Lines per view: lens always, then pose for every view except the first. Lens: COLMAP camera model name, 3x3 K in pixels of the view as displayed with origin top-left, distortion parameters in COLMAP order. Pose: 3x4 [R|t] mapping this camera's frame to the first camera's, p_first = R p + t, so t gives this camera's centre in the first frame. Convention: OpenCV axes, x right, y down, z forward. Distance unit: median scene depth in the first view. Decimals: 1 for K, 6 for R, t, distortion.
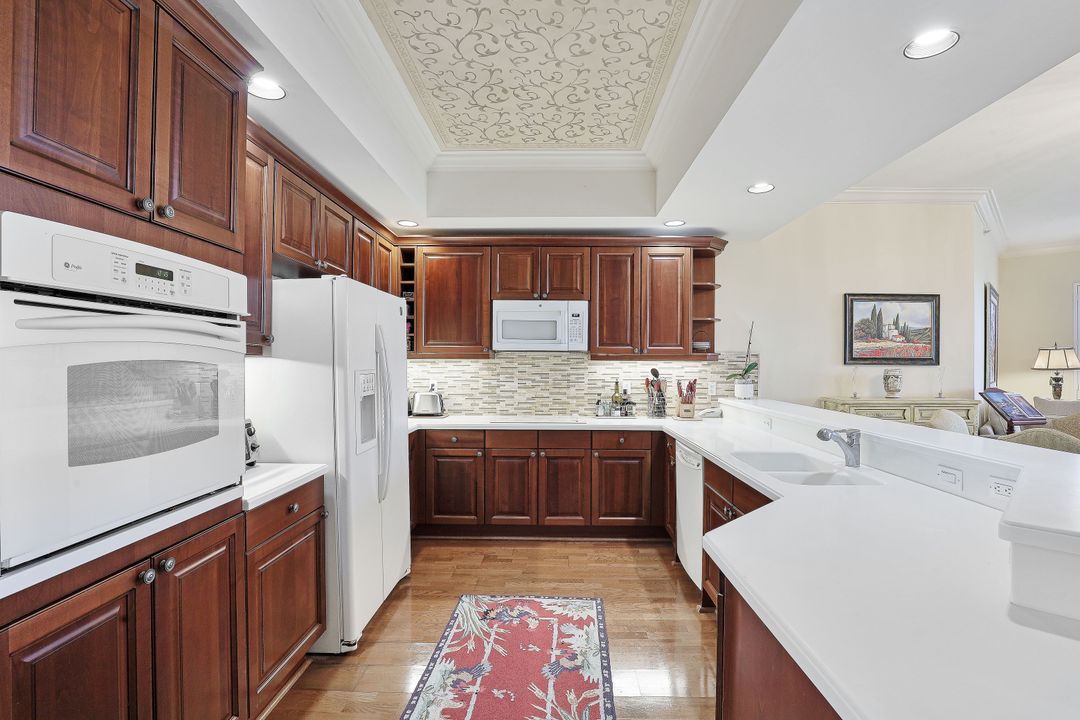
lens RADIAL K [[508.8, 0, 545.7], [0, 508.8, 360.0], [0, 0, 1]] dist [-0.035577, 0.004051]
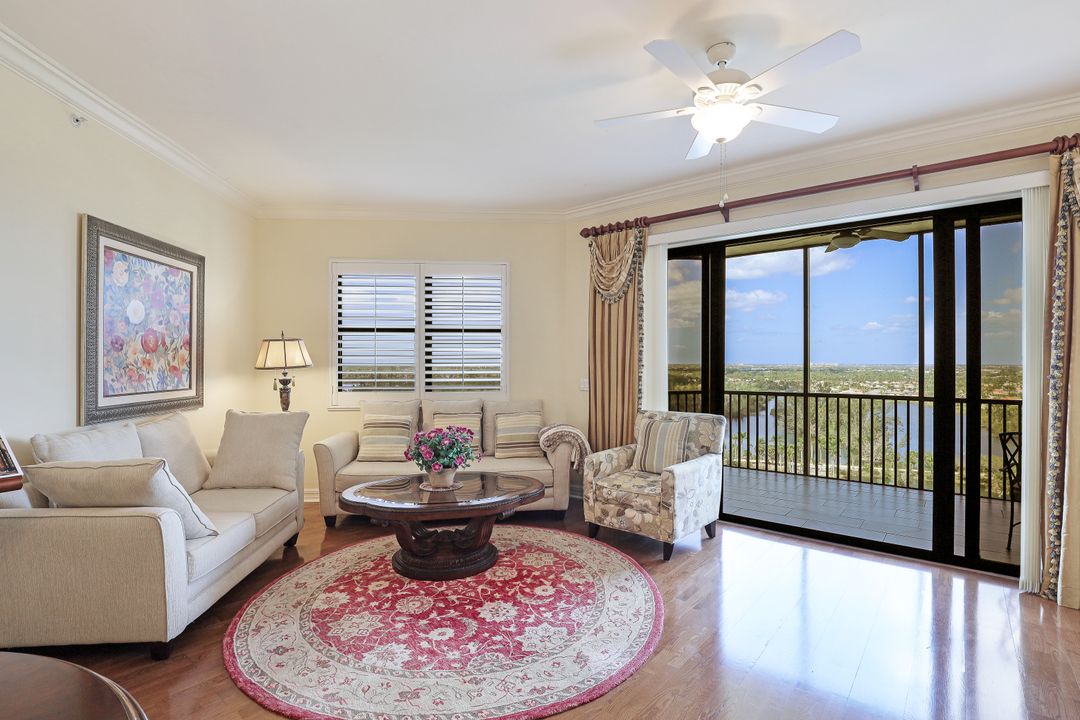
lens RADIAL K [[508.8, 0, 544.3], [0, 508.8, 362.4], [0, 0, 1]] dist [-0.035577, 0.004051]
pose [[0.626133, -0.009346, 0.779660, 0.973743], [0.002577, 0.999948, 0.009917, 0.006233], [-0.779712, -0.004200, 0.626124, 0.309880]]
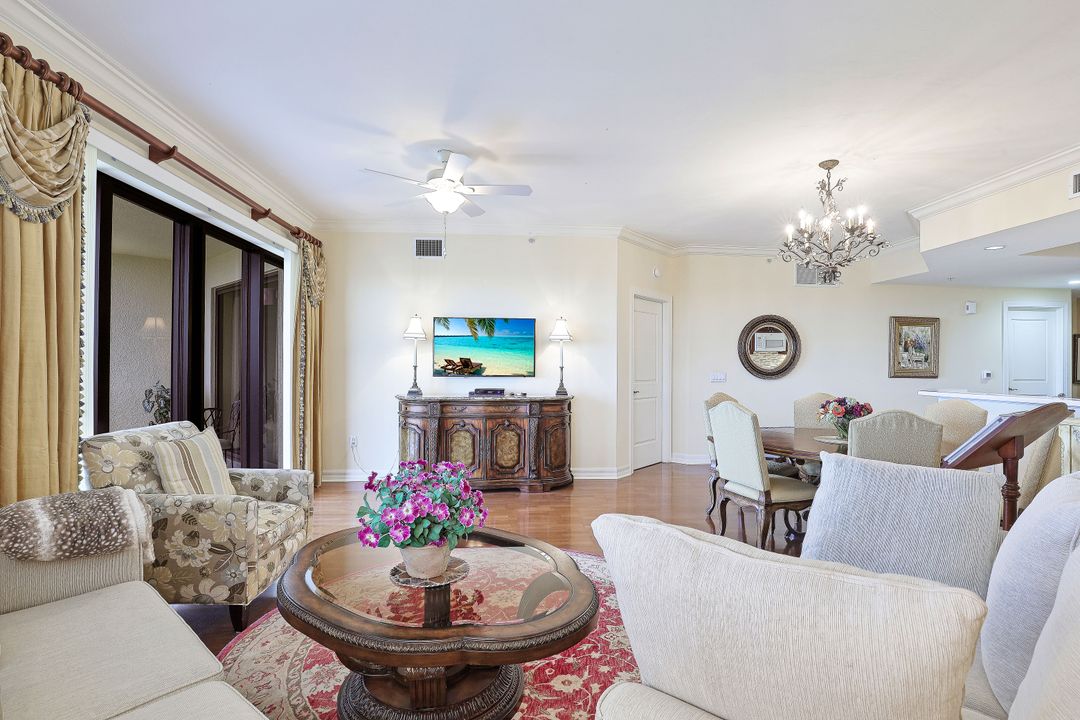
lens RADIAL K [[508.8, 0, 555.4], [0, 508.8, 363.0], [0, 0, 1]] dist [-0.035577, 0.004051]
pose [[-0.995812, -0.012219, -0.090600, 1.467292], [-0.011656, 0.999909, -0.006742, 0.031232], [0.090674, -0.005658, -0.995865, 1.481469]]
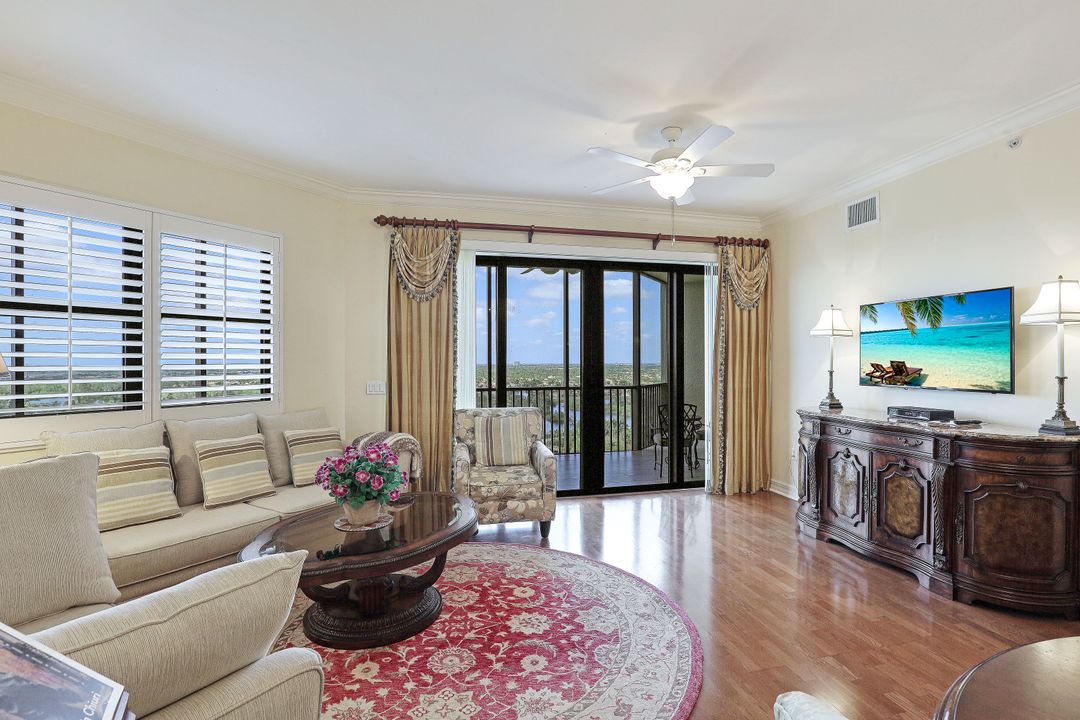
lens RADIAL K [[508.8, 0, 548.7], [0, 508.8, 358.4], [0, 0, 1]] dist [-0.035577, 0.004051]
pose [[-0.244695, -0.002640, 0.969596, 0.827491], [-0.002341, 0.999995, 0.002132, 0.006031], [-0.969597, -0.001748, -0.244700, 0.919326]]
